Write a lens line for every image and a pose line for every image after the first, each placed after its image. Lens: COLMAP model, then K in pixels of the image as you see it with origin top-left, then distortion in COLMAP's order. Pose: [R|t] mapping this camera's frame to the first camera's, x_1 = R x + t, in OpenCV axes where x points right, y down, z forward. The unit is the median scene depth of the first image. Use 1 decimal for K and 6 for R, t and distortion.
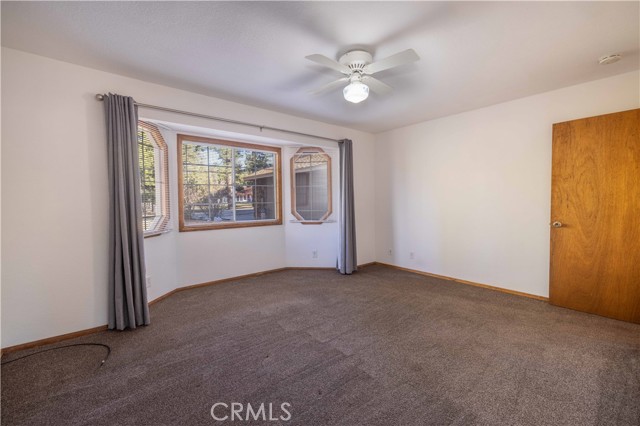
lens RADIAL K [[271.8, 0, 317.8], [0, 271.8, 207.8], [0, 0, 1]] dist [0.009117, 0.000167]
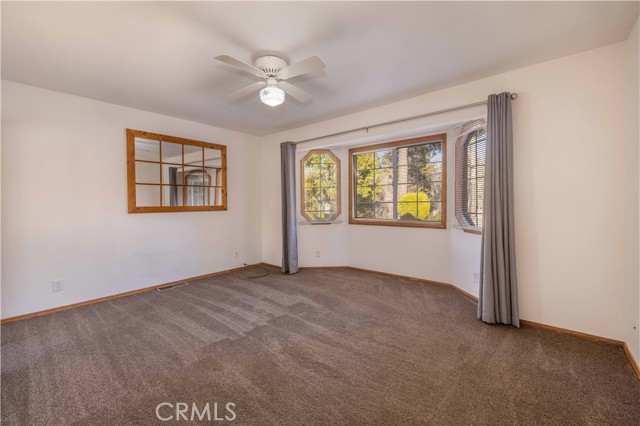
lens RADIAL K [[271.8, 0, 317.8], [0, 271.8, 207.8], [0, 0, 1]] dist [0.009117, 0.000167]
pose [[0.164531, 0.027146, -0.985998, 0.825007], [-0.015002, 0.999574, 0.025016, -0.020945], [0.986258, 0.010677, 0.164868, 0.696213]]
